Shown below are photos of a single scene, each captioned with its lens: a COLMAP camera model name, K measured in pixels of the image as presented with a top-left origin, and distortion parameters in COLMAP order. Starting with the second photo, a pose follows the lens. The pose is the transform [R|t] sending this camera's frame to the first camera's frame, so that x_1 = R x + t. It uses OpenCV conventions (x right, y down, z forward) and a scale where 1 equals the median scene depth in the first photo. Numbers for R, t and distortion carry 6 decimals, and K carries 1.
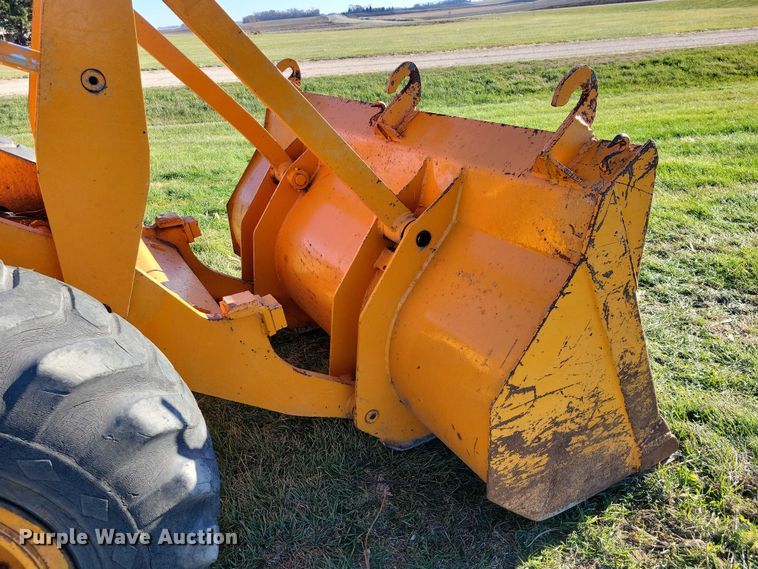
lens RADIAL K [[543.4, 0, 379.6], [0, 543.4, 272.7], [0, 0, 1]] dist [0.048844, -0.033330]
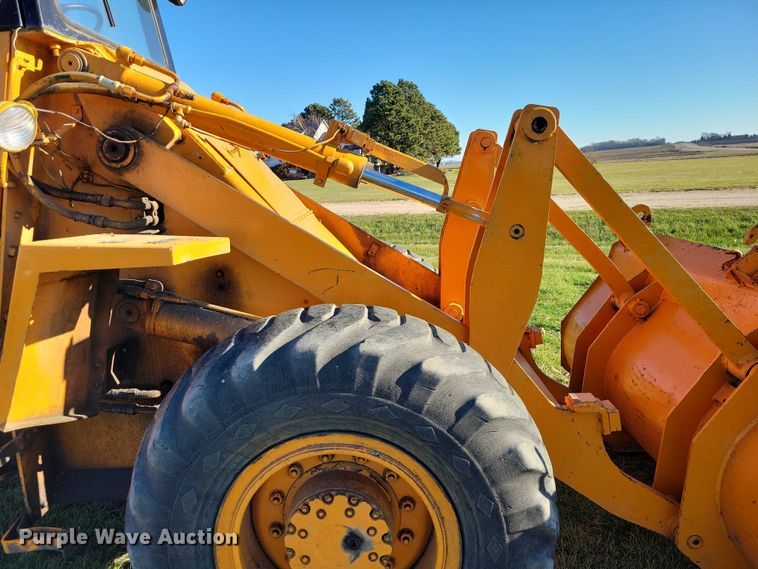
lens RADIAL K [[543.4, 0, 379.6], [0, 543.4, 272.7], [0, 0, 1]] dist [0.048844, -0.033330]
pose [[0.843446, 0.097343, -0.528321, -0.014424], [-0.207288, 0.966258, -0.152895, 0.053055], [0.495611, 0.238474, 0.835165, -0.298975]]
